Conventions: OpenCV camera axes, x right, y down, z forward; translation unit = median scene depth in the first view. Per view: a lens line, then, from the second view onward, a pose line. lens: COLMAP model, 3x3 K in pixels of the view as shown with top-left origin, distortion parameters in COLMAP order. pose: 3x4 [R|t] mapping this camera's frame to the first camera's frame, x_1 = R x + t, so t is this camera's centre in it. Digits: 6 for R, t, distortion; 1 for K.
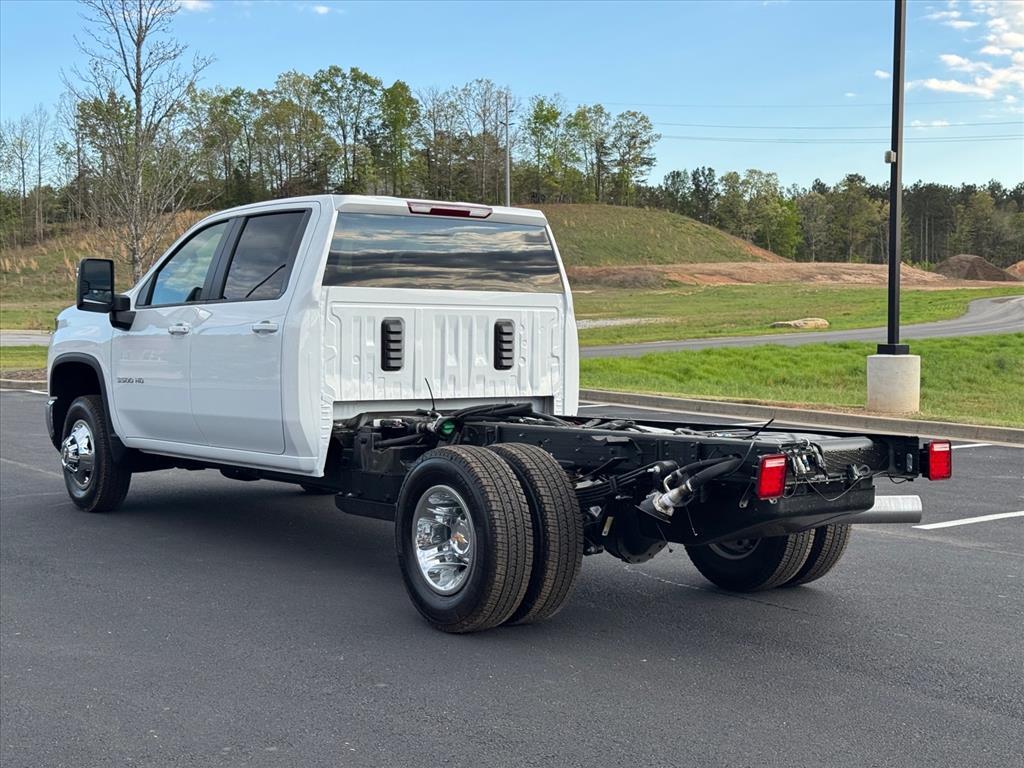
lens RADIAL K [[1460.7, 0, 516.8], [0, 1460.7, 380.7], [0, 0, 1]] dist [0.089055, 0.081372]
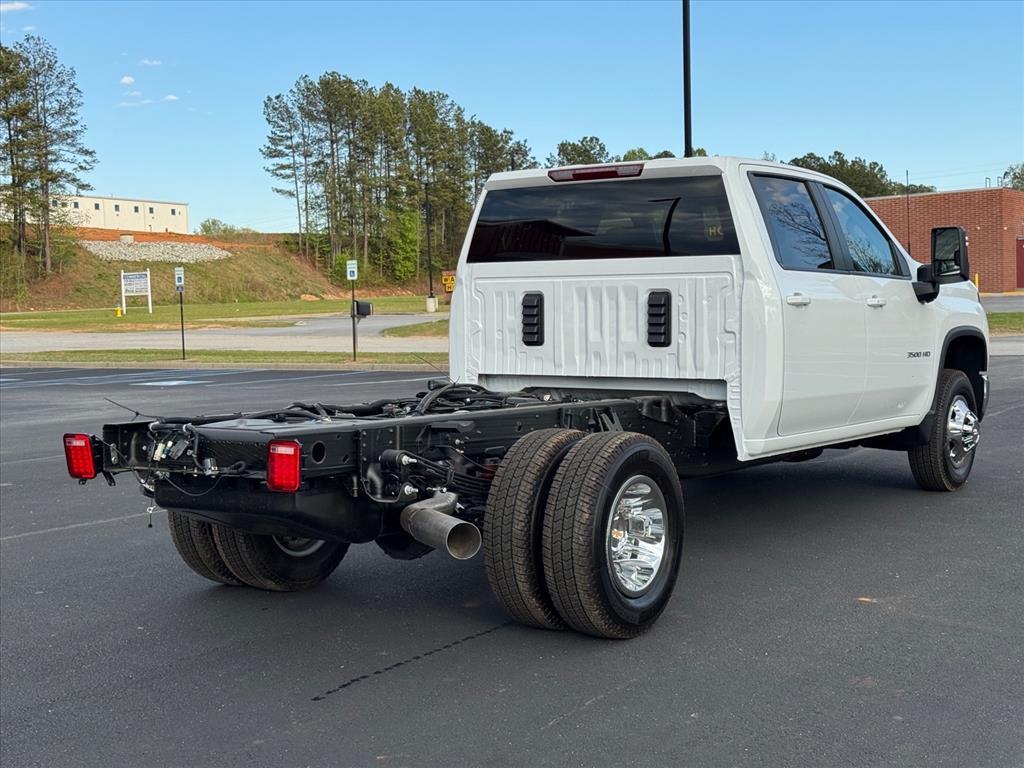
lens RADIAL K [[1460.7, 0, 516.8], [0, 1460.7, 380.7], [0, 0, 1]] dist [0.089055, 0.081372]
pose [[0.312960, 0.036743, -0.949055, 0.816475], [-0.016759, 0.999309, 0.033163, -0.015135], [0.949618, 0.005526, 0.313360, 0.659383]]
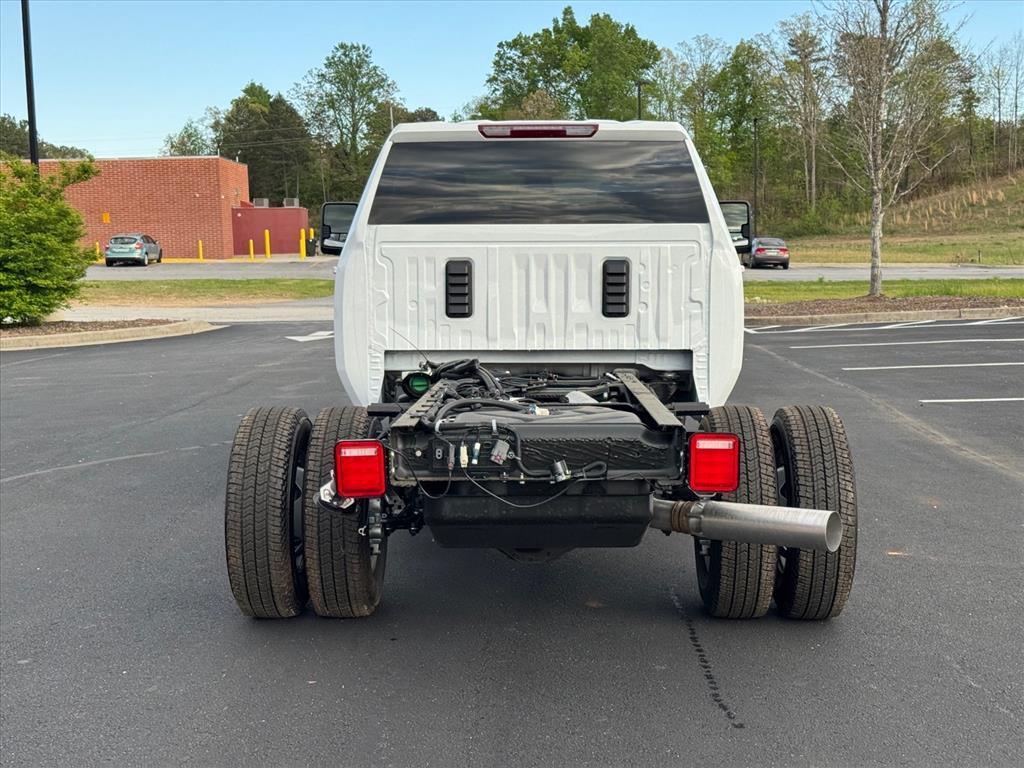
lens RADIAL K [[1451.3, 0, 513.3], [0, 1451.3, 389.0], [0, 0, 1]] dist [0.110612, -0.127087]
pose [[0.789426, 0.040931, -0.612480, 0.470638], [-0.008828, 0.998428, 0.055345, -0.012259], [0.613782, -0.038284, 0.788547, 0.307749]]
